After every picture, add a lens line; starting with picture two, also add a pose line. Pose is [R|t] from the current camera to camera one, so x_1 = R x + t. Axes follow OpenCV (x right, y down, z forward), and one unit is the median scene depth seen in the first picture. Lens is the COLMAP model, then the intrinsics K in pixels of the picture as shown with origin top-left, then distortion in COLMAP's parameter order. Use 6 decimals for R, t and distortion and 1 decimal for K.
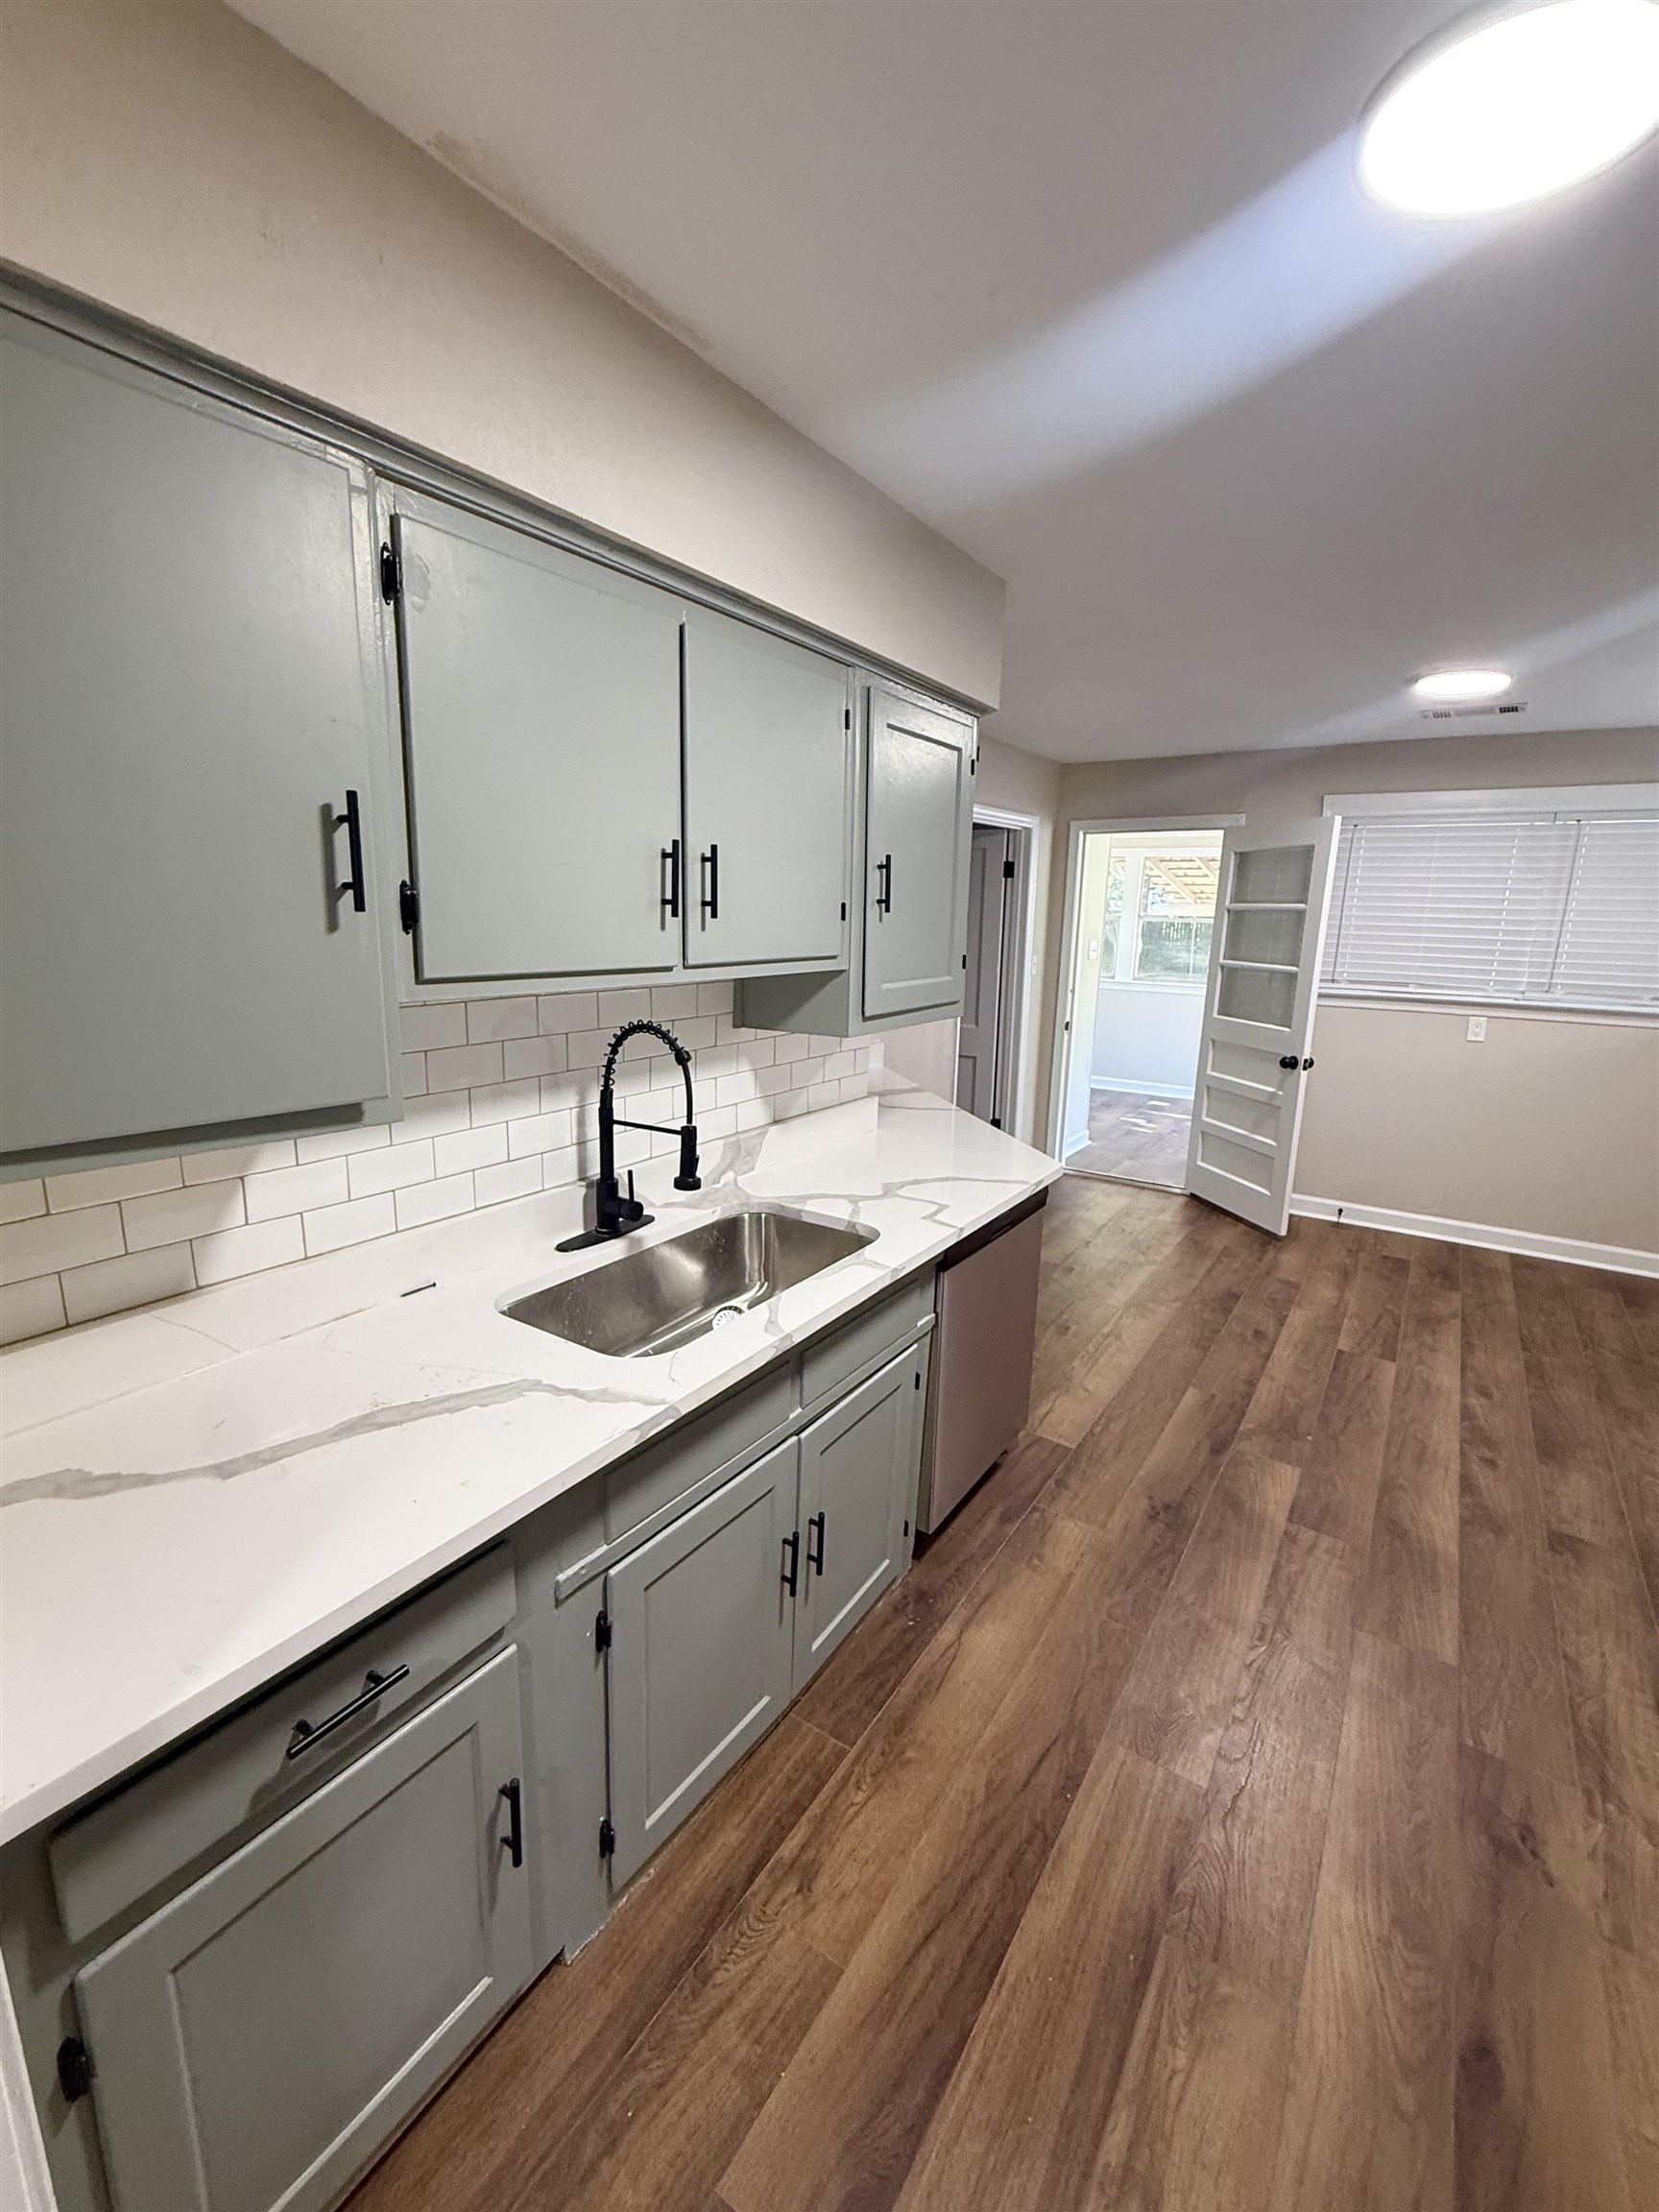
lens RADIAL K [[962.8, 0, 824.7], [0, 962.8, 1103.4], [0, 0, 1]] dist [-0.000830, -0.000004]
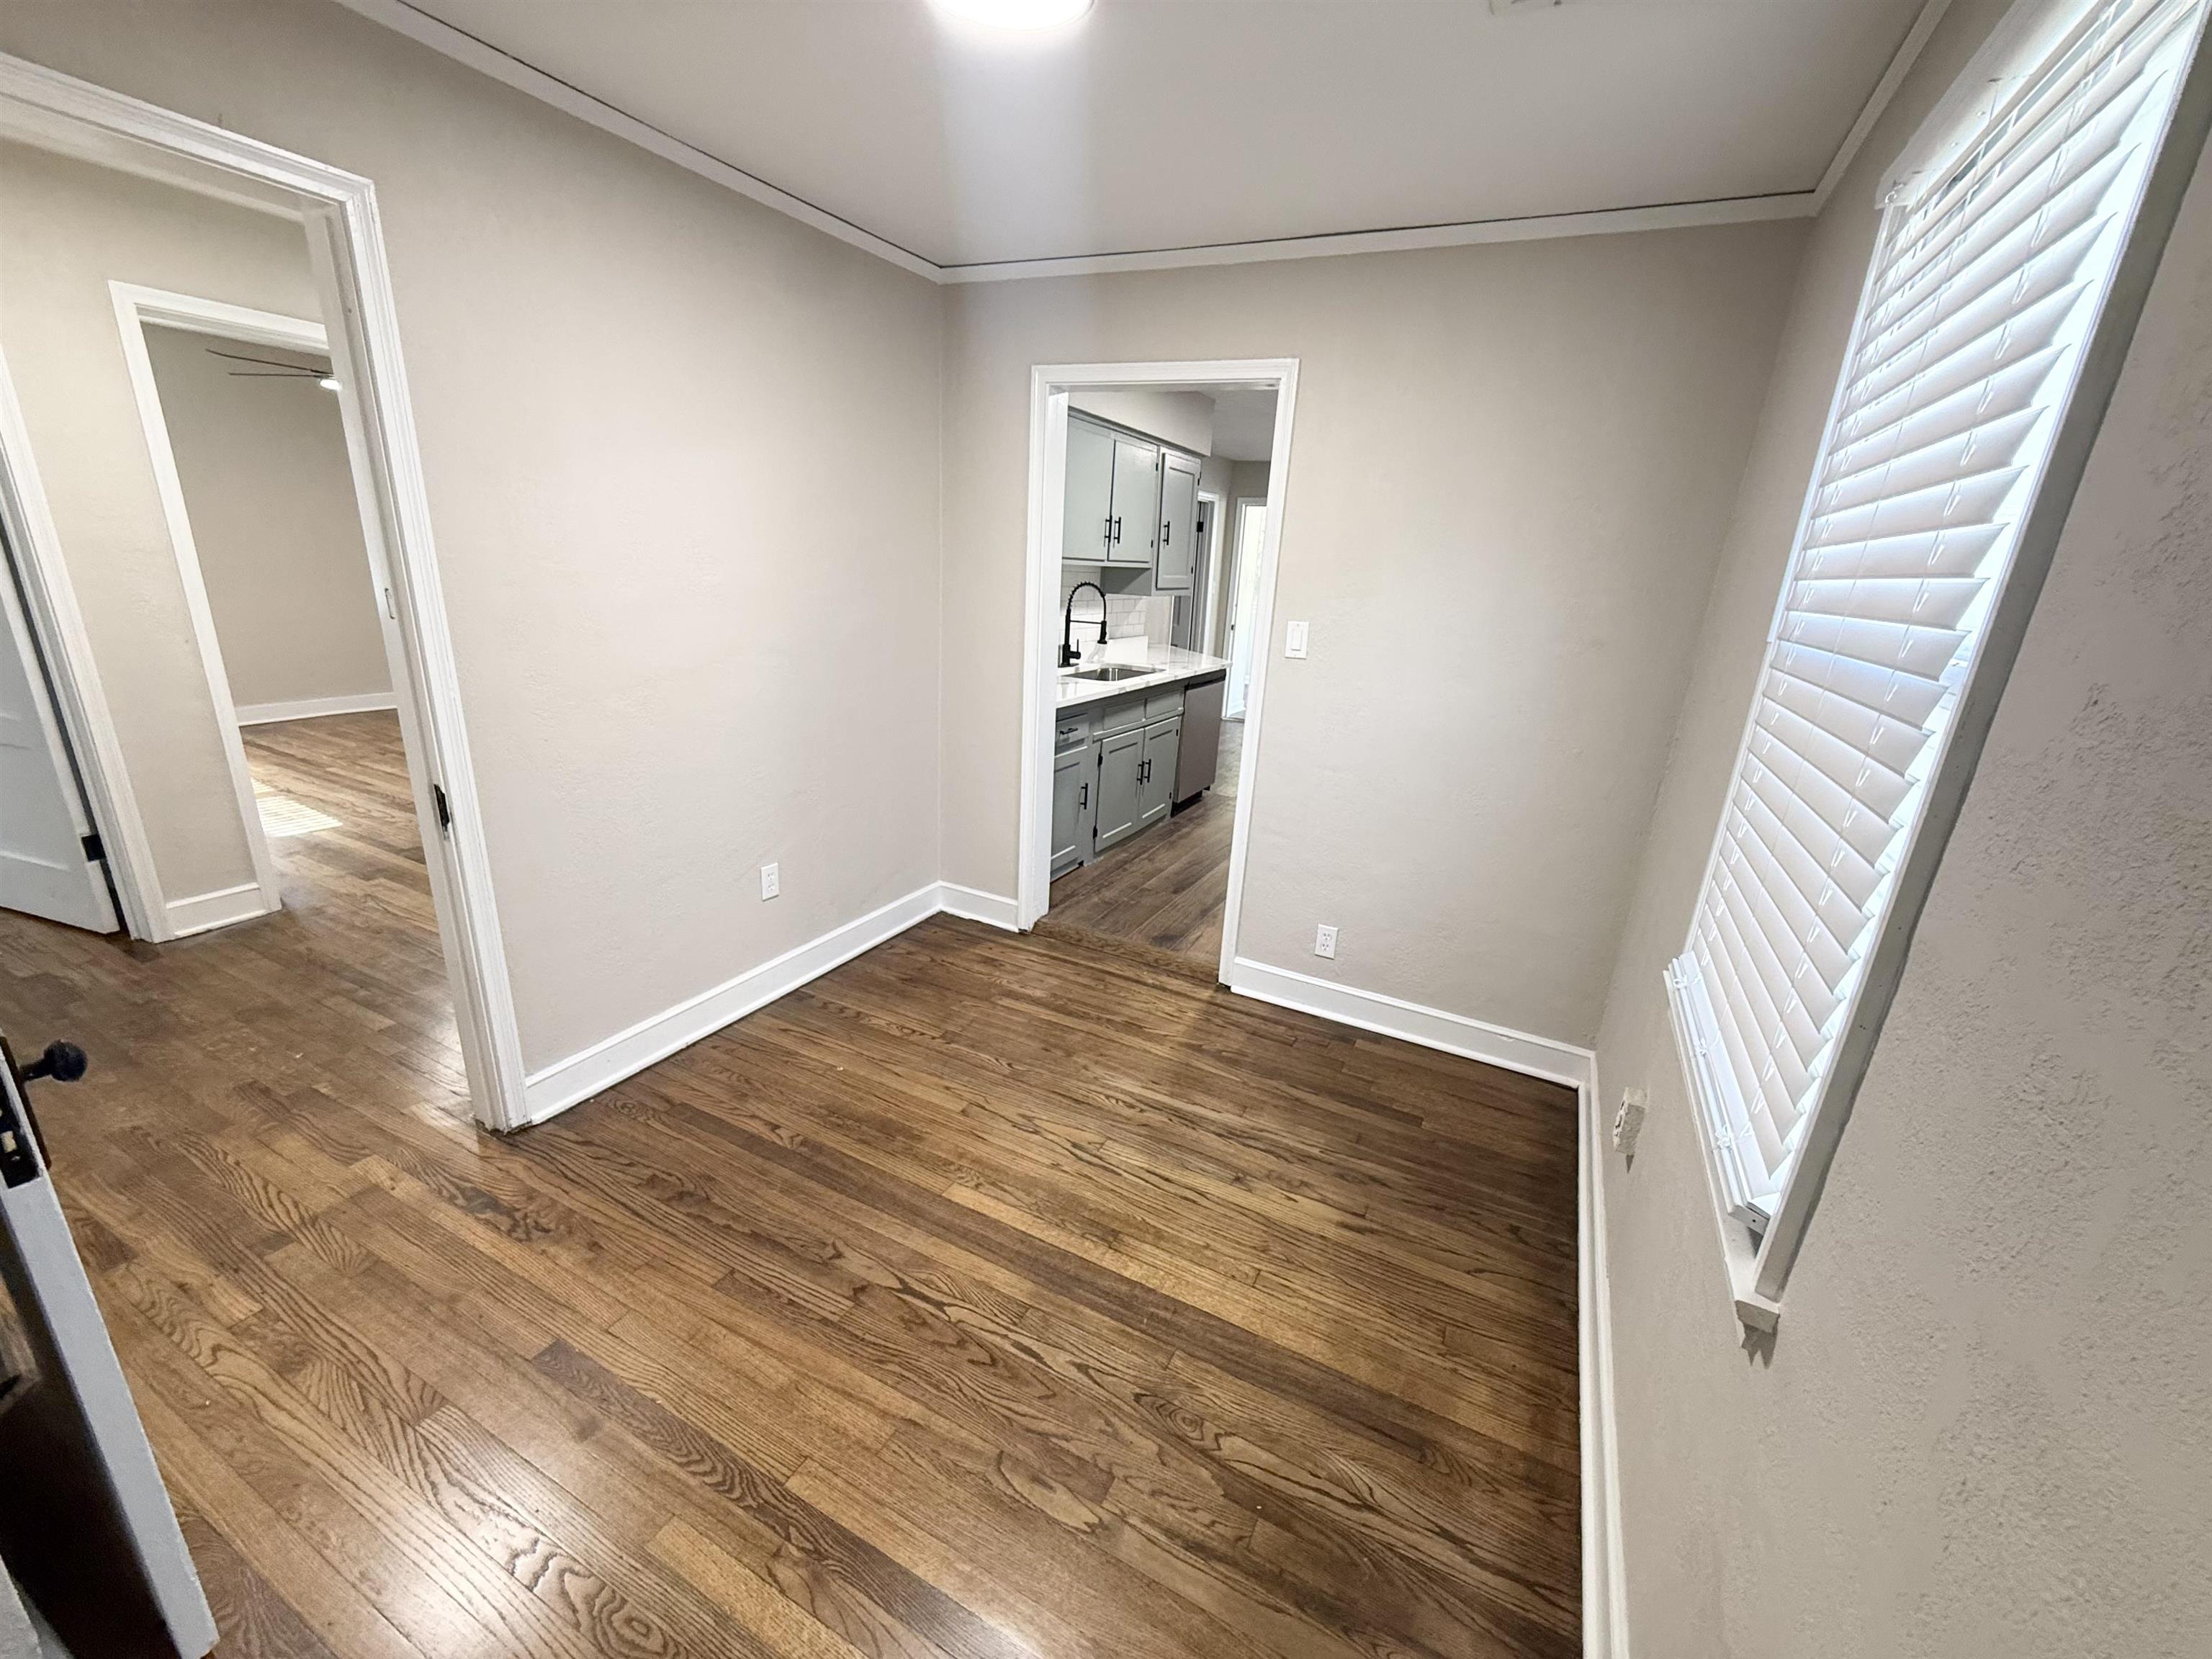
lens RADIAL K [[883.2, 0, 1105.4], [0, 883.2, 834.4], [0, 0, 1]] dist [0.003563, -0.000401]
pose [[0.993640, -0.005041, 0.112495, -0.400392], [-0.006707, 0.994575, 0.103808, 0.349812], [-0.112408, -0.103903, 0.988215, -1.486777]]
